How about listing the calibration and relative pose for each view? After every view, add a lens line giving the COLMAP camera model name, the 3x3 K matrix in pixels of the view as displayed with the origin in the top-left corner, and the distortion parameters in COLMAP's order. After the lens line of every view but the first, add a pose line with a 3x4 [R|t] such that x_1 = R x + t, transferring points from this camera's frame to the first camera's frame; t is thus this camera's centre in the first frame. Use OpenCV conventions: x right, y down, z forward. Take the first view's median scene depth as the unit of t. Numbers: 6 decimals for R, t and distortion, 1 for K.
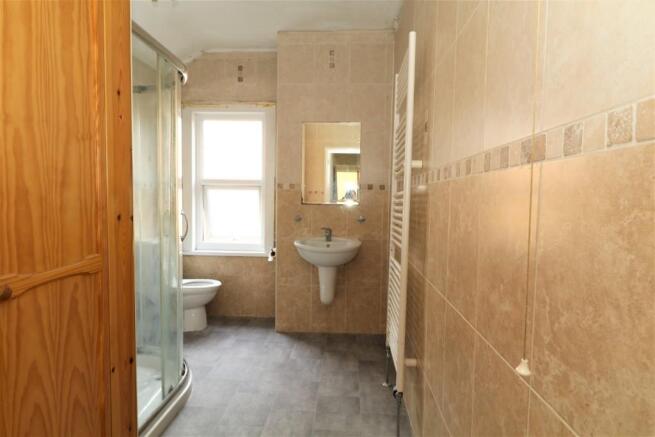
lens RADIAL K [[379.6, 0, 330.7], [0, 379.6, 218.2], [0, 0, 1]] dist [0.000801, -0.002644]
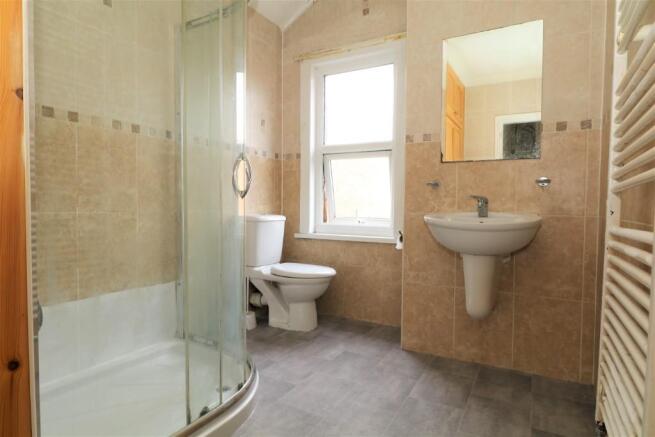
lens RADIAL K [[379.6, 0, 325.6], [0, 379.6, 214.5], [0, 0, 1]] dist [0.000801, -0.002644]
pose [[0.895476, 0.009042, -0.445018, 0.039362], [-0.023109, 0.999390, -0.026194, 0.075341], [0.444510, 0.033740, 0.895138, 0.311579]]
